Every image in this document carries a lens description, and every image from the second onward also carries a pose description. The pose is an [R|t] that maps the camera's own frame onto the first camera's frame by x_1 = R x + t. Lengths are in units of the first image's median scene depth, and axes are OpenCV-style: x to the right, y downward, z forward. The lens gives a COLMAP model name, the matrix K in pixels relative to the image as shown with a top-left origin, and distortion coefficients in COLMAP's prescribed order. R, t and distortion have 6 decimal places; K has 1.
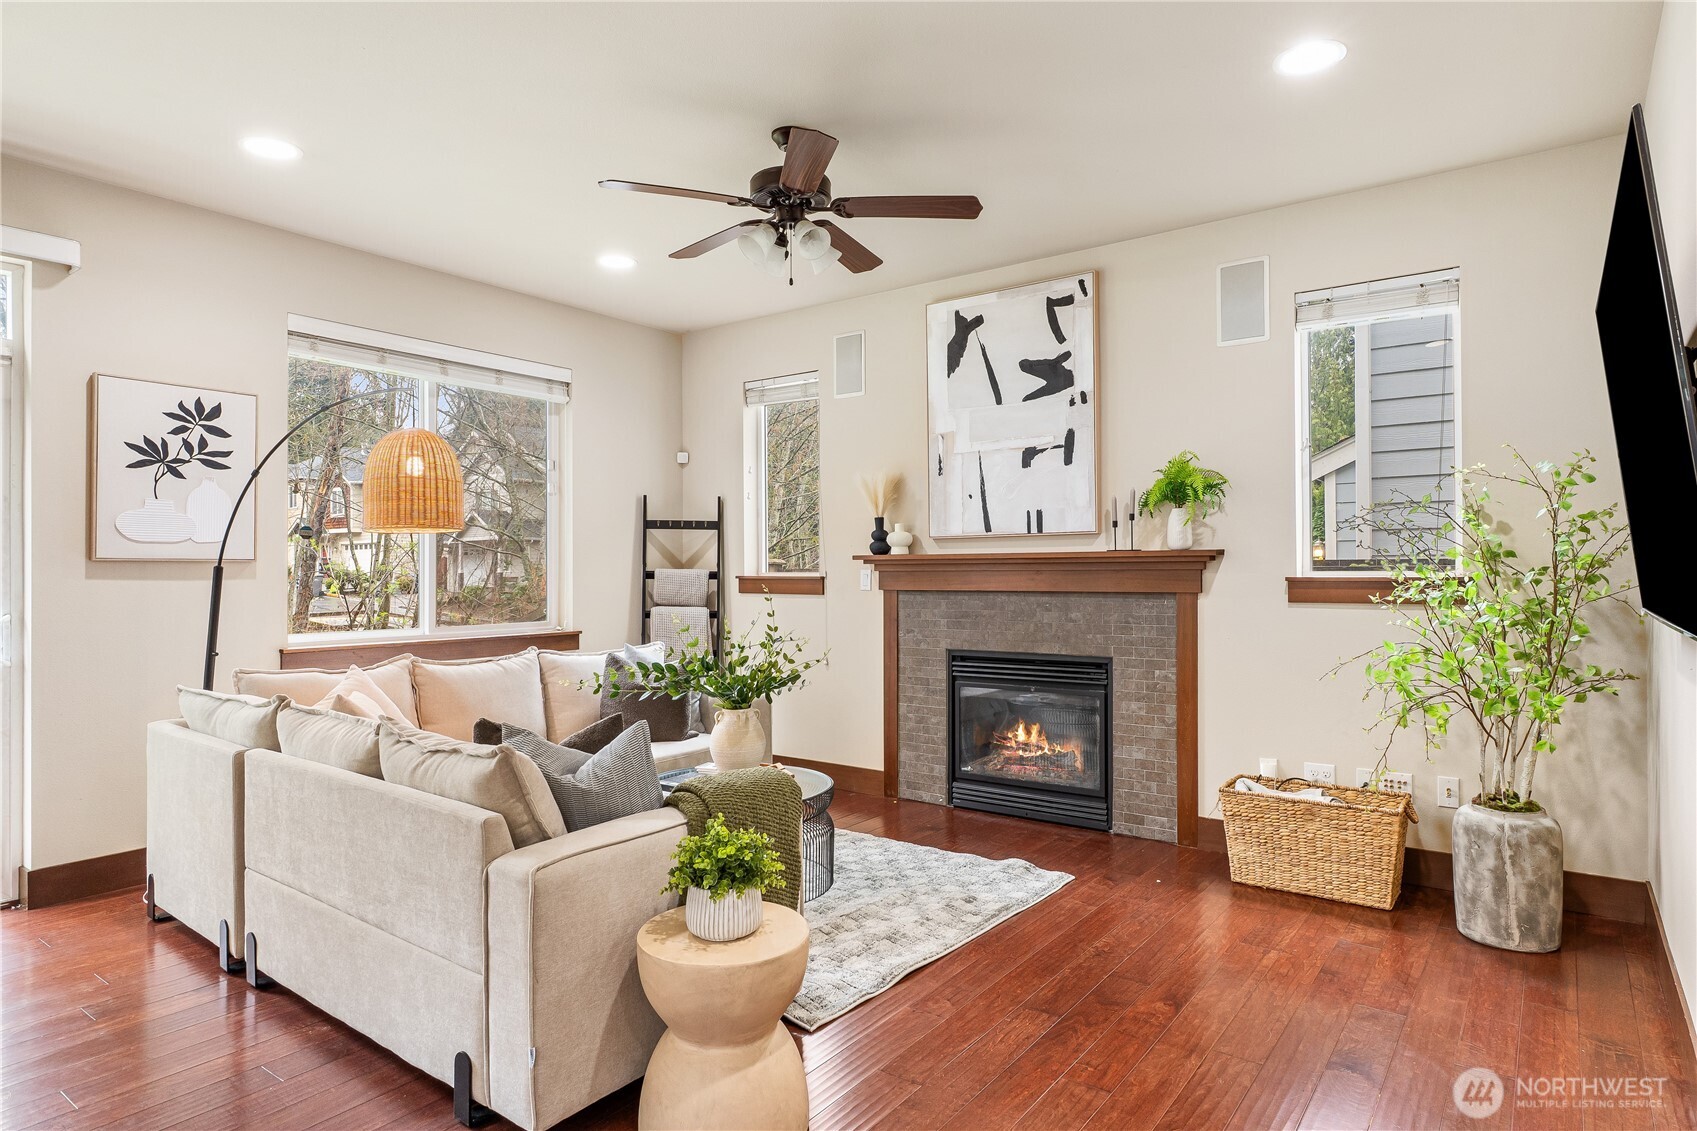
lens RADIAL K [[937.0, 0, 875.5], [0, 937.0, 542.2], [0, 0, 1]] dist [-0.001851, -0.000513]
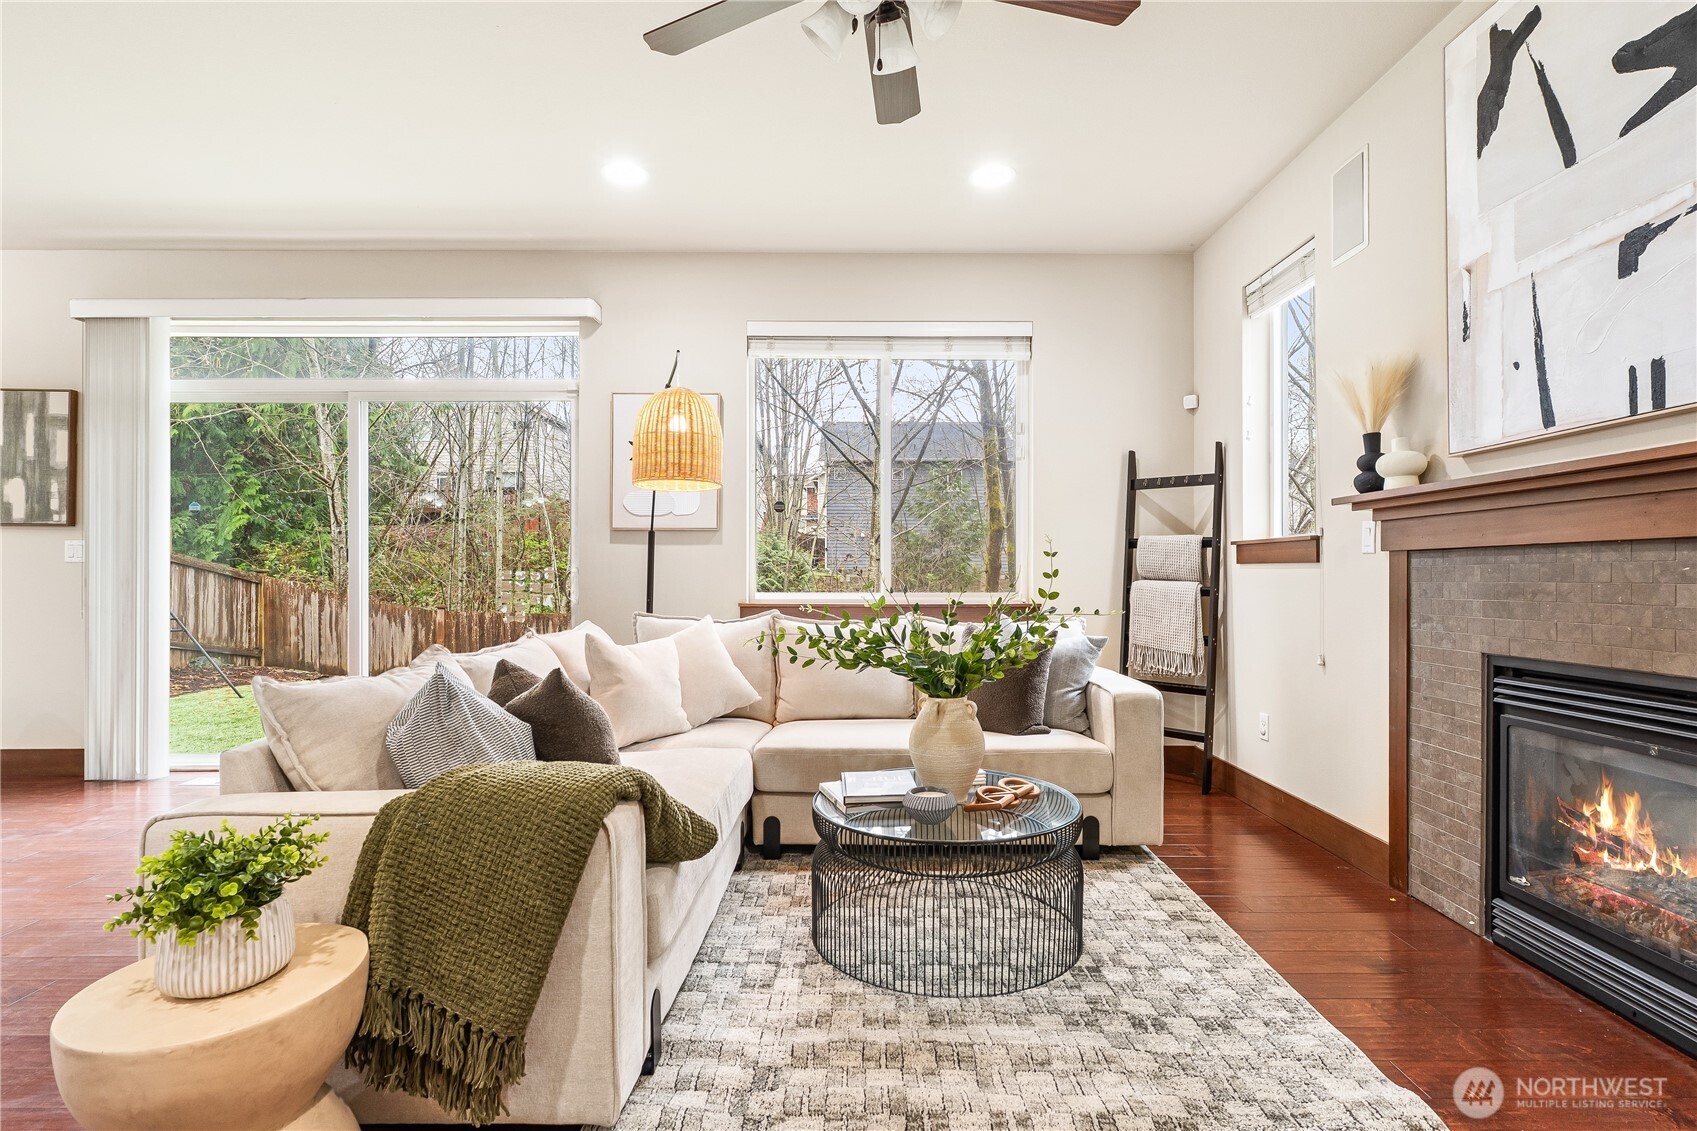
lens RADIAL K [[816.0, 0, 855.6], [0, 816.0, 562.2], [0, 0, 1]] dist [0.000920, -0.000340]
pose [[0.593345, -0.008053, -0.804908, 0.243682], [0.023673, 0.999692, 0.007449, 0.048207], [0.804600, -0.023474, 0.593353, 0.419061]]
